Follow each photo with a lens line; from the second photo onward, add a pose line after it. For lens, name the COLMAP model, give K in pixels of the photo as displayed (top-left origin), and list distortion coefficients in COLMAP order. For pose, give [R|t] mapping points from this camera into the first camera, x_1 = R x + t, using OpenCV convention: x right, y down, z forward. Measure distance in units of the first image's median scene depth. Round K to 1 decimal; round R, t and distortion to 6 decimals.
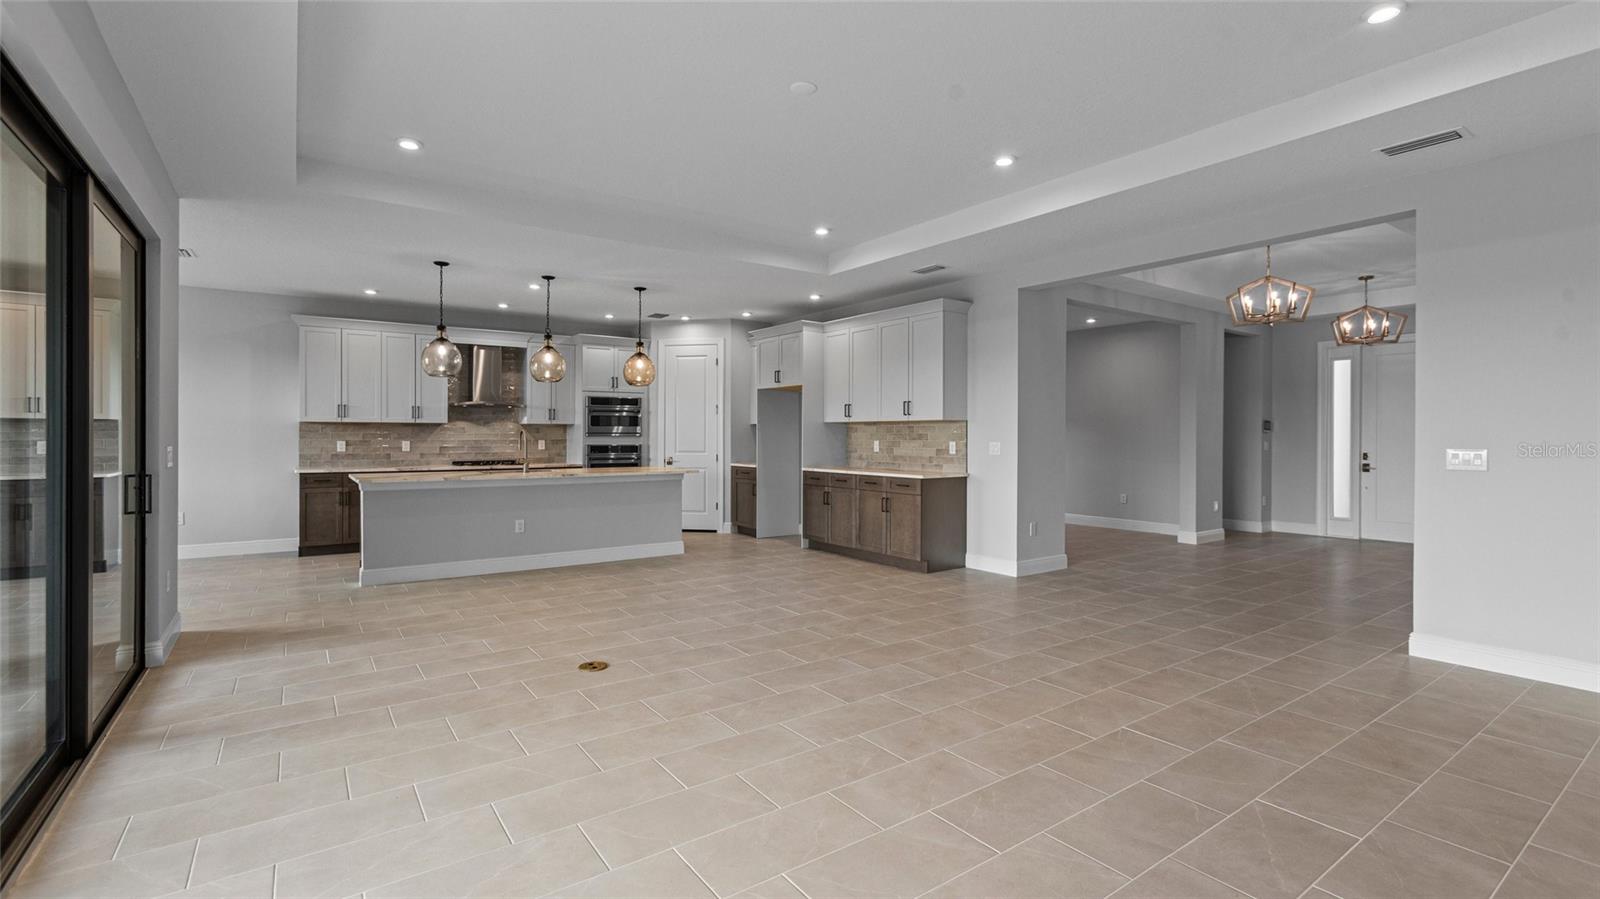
lens RADIAL K [[716.0, 0, 791.9], [0, 716.0, 434.9], [0, 0, 1]] dist [-0.010774, 0.003172]
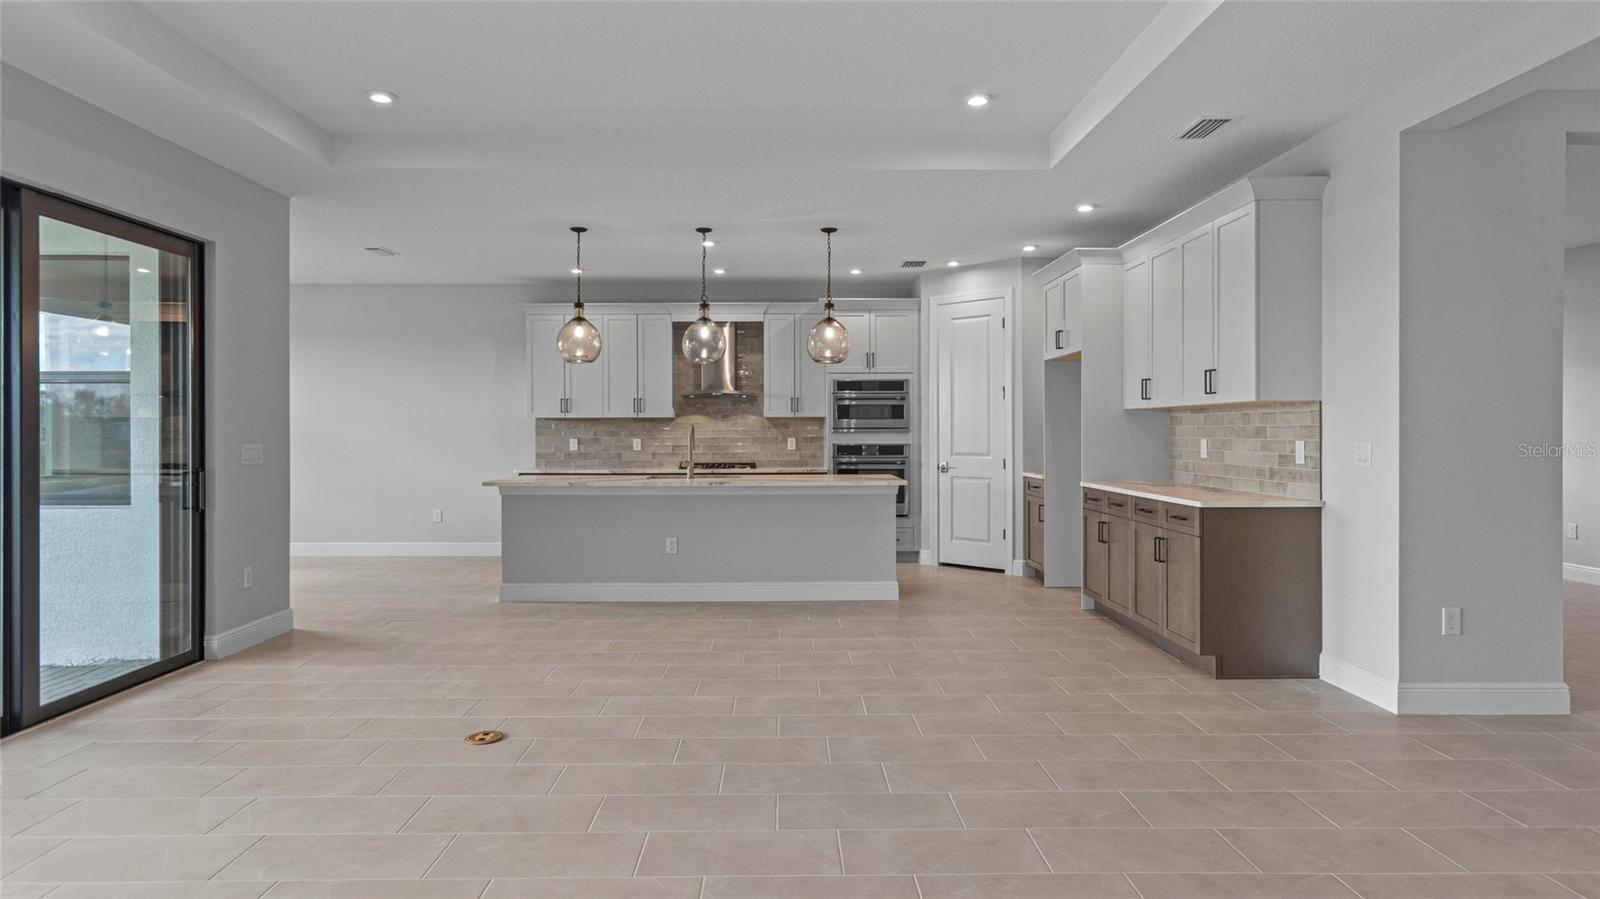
lens RADIAL K [[931.4, 0, 786.9], [0, 931.4, 425.6], [0, 0, 1]] dist [0.003269, 0.004854]
pose [[0.822735, -0.006977, -0.568382, 0.274975], [0.003880, 0.999970, -0.006660, 0.001017], [0.568412, 0.003274, 0.822738, 0.185703]]
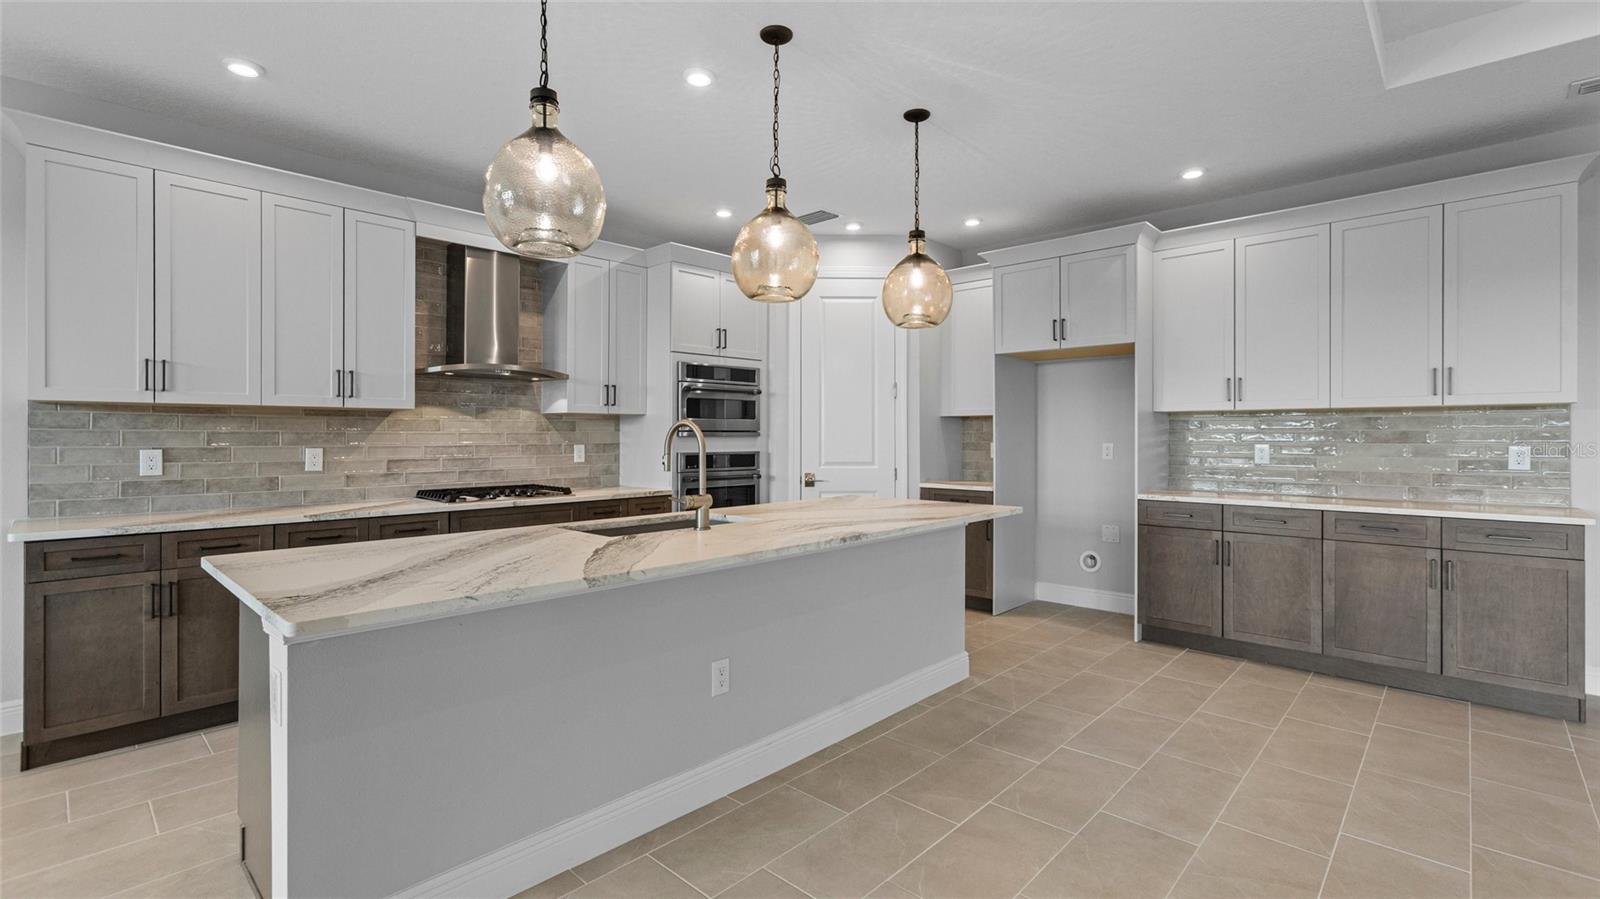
lens RADIAL K [[716.0, 0, 799.6], [0, 716.0, 432.8], [0, 0, 1]] dist [-0.010774, 0.003172]
pose [[0.979335, -0.000909, 0.202245, -0.358069], [0.001330, 0.999997, -0.001946, -0.000030], [-0.202242, 0.002174, 0.979333, 0.537165]]
